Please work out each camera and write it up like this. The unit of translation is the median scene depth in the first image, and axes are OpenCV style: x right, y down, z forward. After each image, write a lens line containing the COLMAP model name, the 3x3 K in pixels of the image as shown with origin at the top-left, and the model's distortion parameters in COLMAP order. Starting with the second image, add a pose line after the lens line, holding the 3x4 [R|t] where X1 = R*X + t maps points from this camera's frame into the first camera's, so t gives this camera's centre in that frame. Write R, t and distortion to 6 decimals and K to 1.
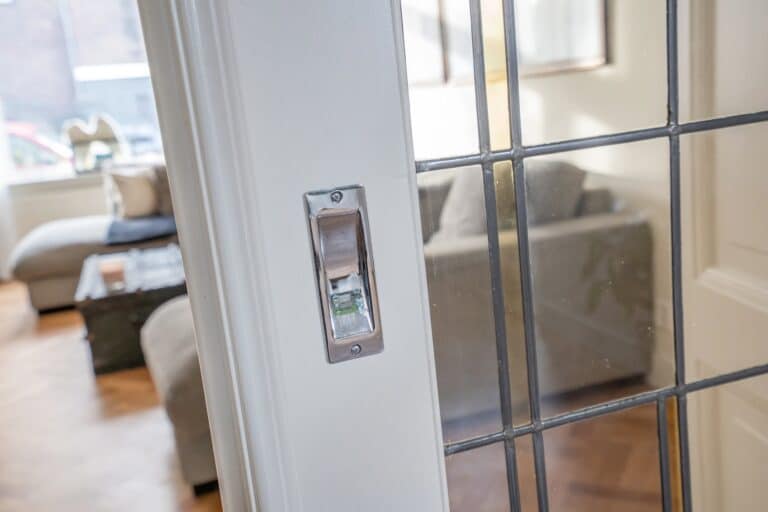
lens RADIAL K [[756.3, 0, 383.4], [0, 756.3, 265.0], [0, 0, 1]] dist [-0.000698, 0.000802]
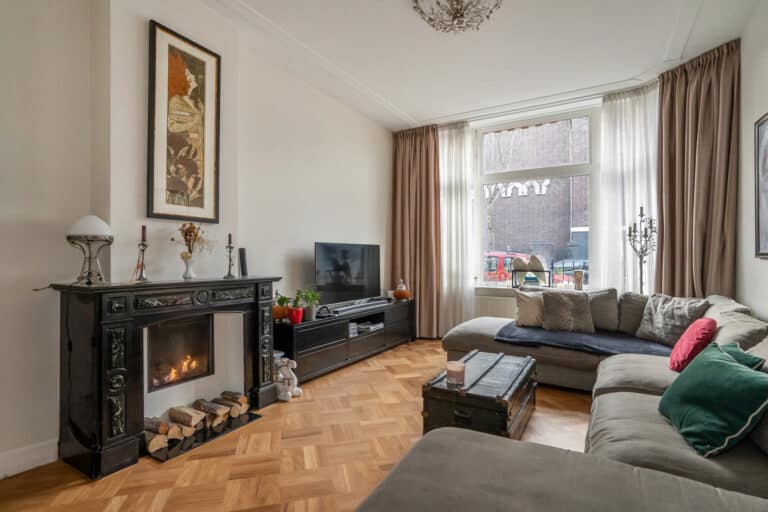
lens RADIAL K [[379.1, 0, 379.5], [0, 379.1, 256.3], [0, 0, 1]] dist [-0.050055, 0.028041]
pose [[0.638340, 0.101206, -0.763072, 0.044430], [-0.229392, 0.971288, -0.063073, -0.098678], [0.734780, 0.215305, 0.643228, 0.350275]]
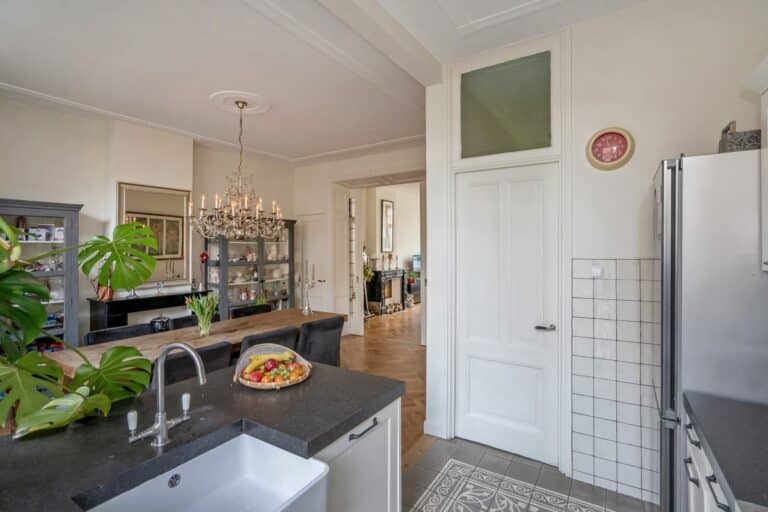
lens RADIAL K [[361.9, 0, 382.8], [0, 361.9, 253.5], [0, 0, 1]] dist [-0.054782, 0.026511]
pose [[0.611964, 0.113661, -0.782676, 1.007353], [-0.230216, 0.972366, -0.038795, -0.027173], [0.756638, 0.203926, 0.621220, -0.841672]]
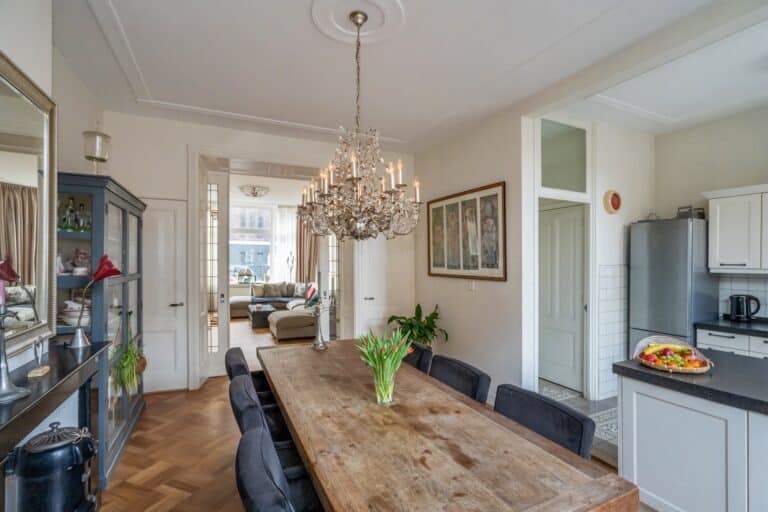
lens RADIAL K [[359.7, 0, 381.8], [0, 359.7, 271.3], [0, 0, 1]] dist [-0.056991, 0.024994]
pose [[0.988845, 0.109091, 0.101411, 0.123294], [-0.088468, 0.977919, -0.189336, 0.119575], [-0.119827, 0.178253, 0.976661, -1.074518]]
